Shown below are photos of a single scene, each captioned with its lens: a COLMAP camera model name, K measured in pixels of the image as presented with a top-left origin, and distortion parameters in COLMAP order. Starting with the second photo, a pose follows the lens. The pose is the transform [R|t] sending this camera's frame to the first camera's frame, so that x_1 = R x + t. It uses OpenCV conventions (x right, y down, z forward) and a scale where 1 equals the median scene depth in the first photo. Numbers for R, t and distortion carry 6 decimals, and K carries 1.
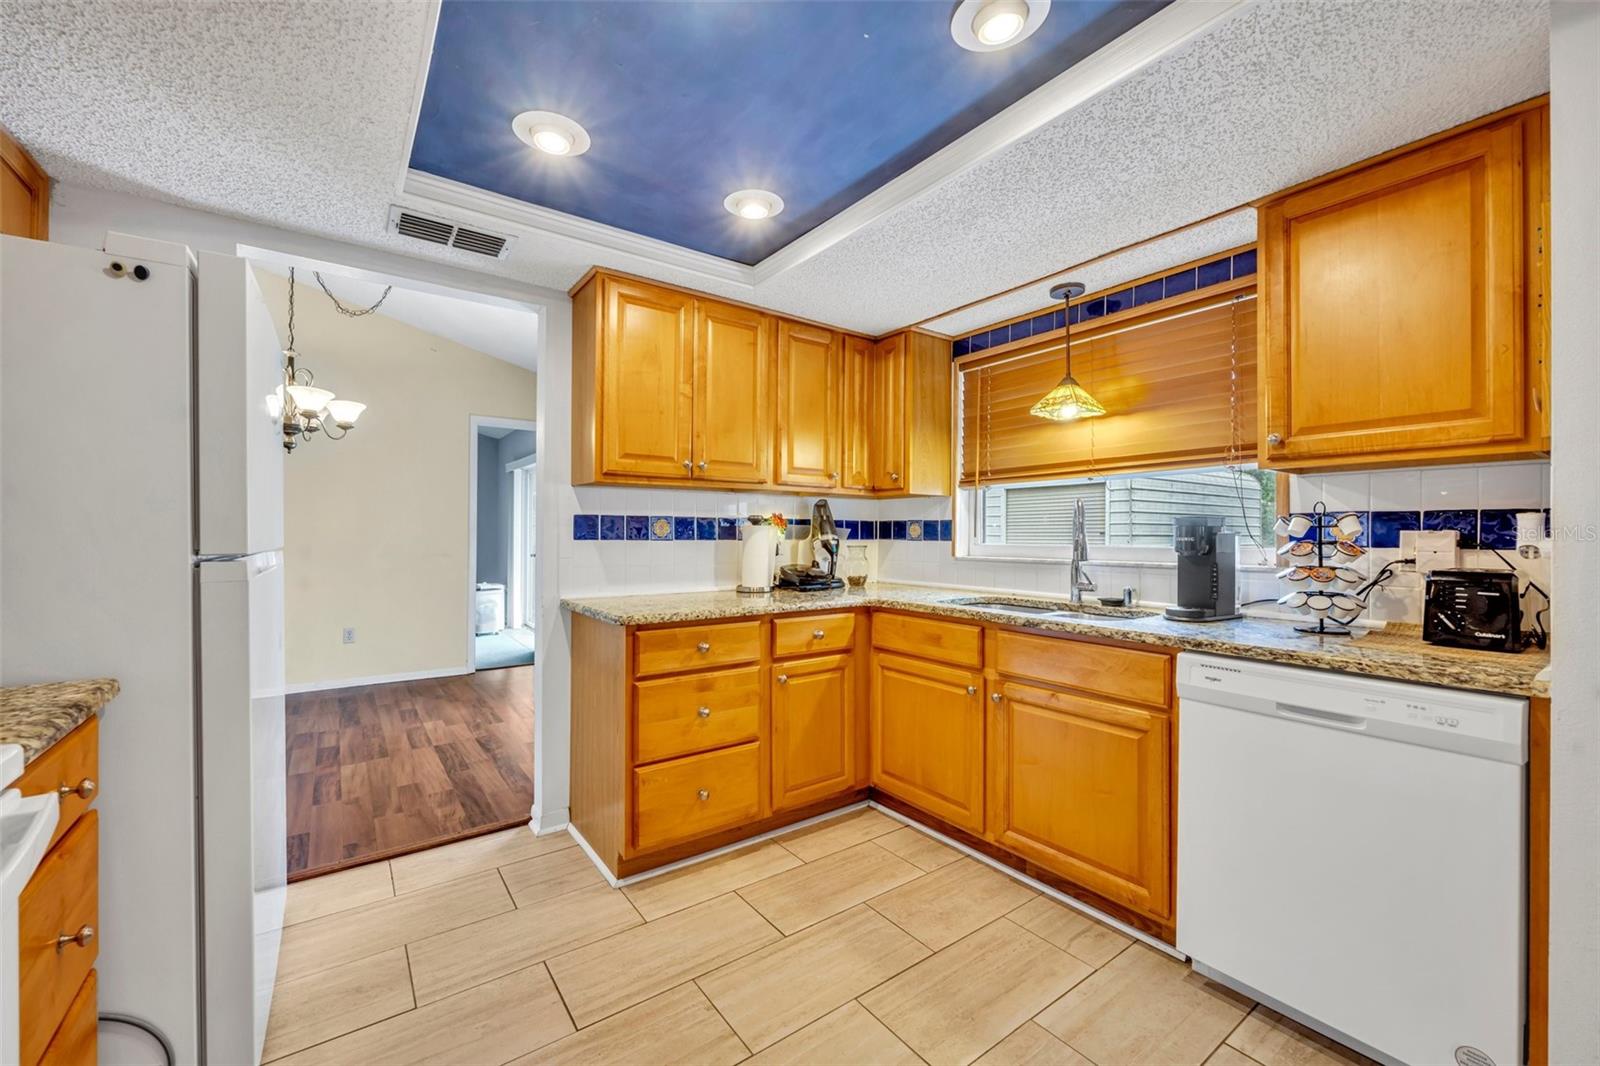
lens RADIAL K [[647.4, 0, 810.8], [0, 647.4, 532.1], [0, 0, 1]] dist [0.000010, 0.001154]
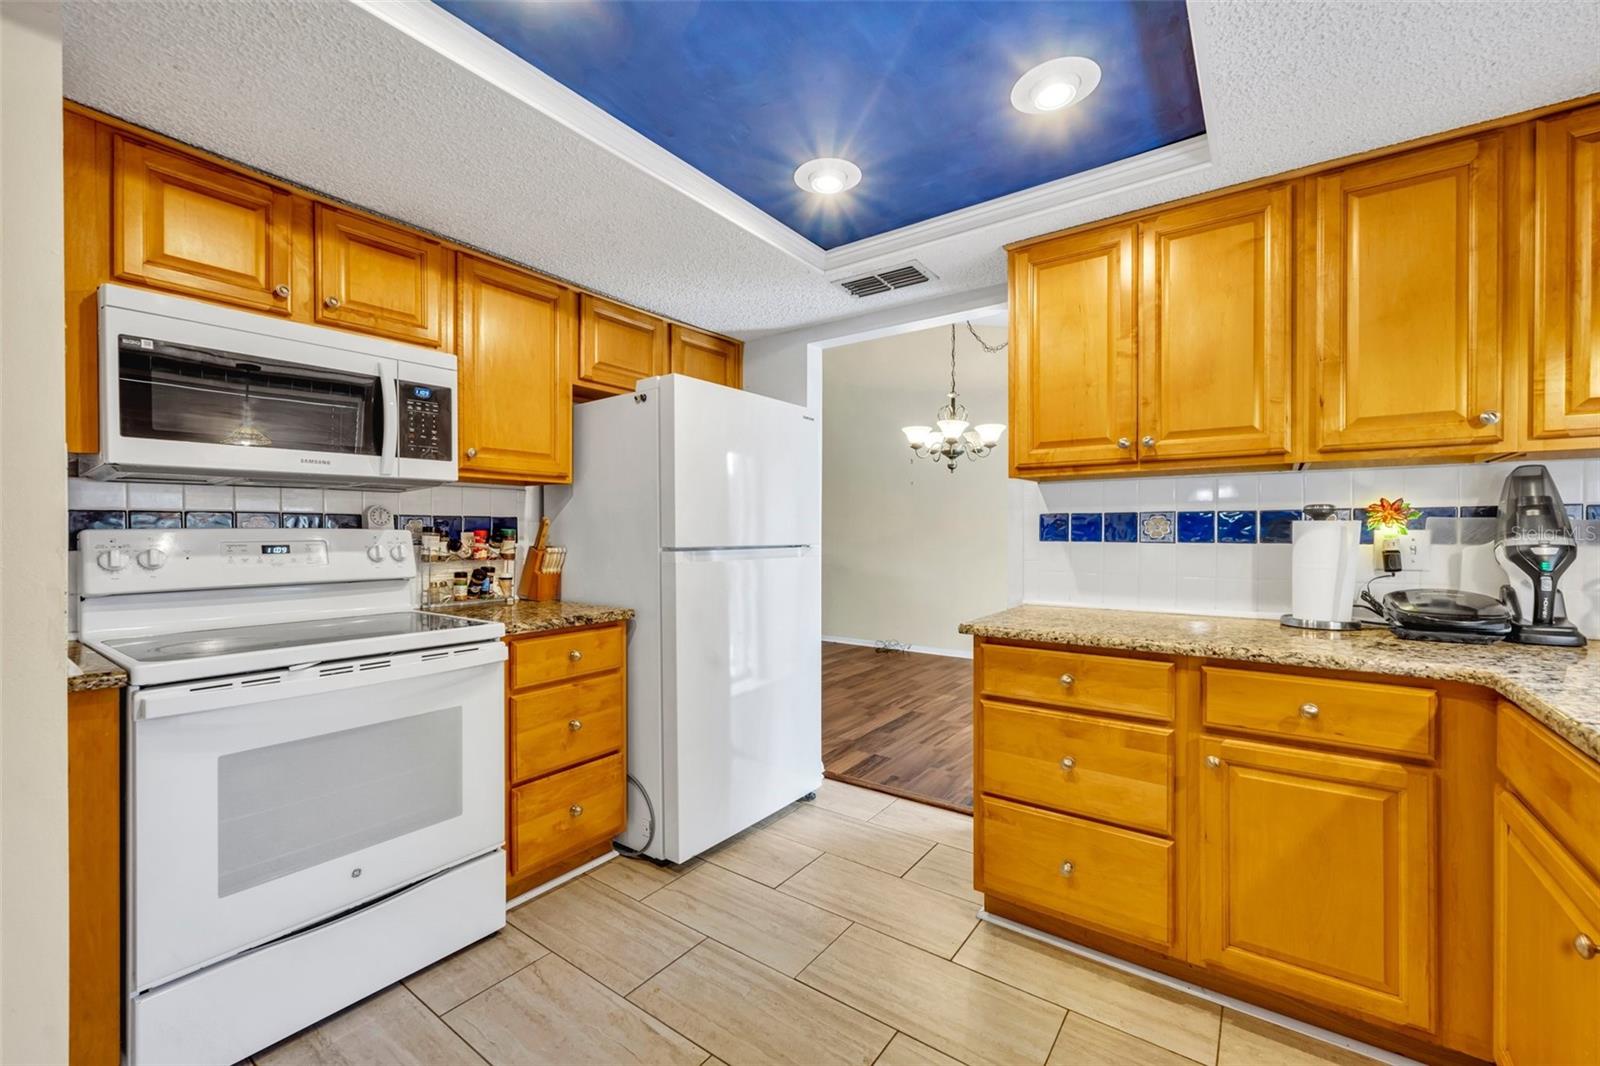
lens RADIAL K [[647.4, 0, 800.1], [0, 647.4, 534.5], [0, 0, 1]] dist [0.000010, 0.001154]
pose [[0.302445, -0.000838, -0.953167, 0.404940], [0.004275, 0.999991, 0.000477, 0.000476], [0.953157, -0.004219, 0.302446, 0.383907]]
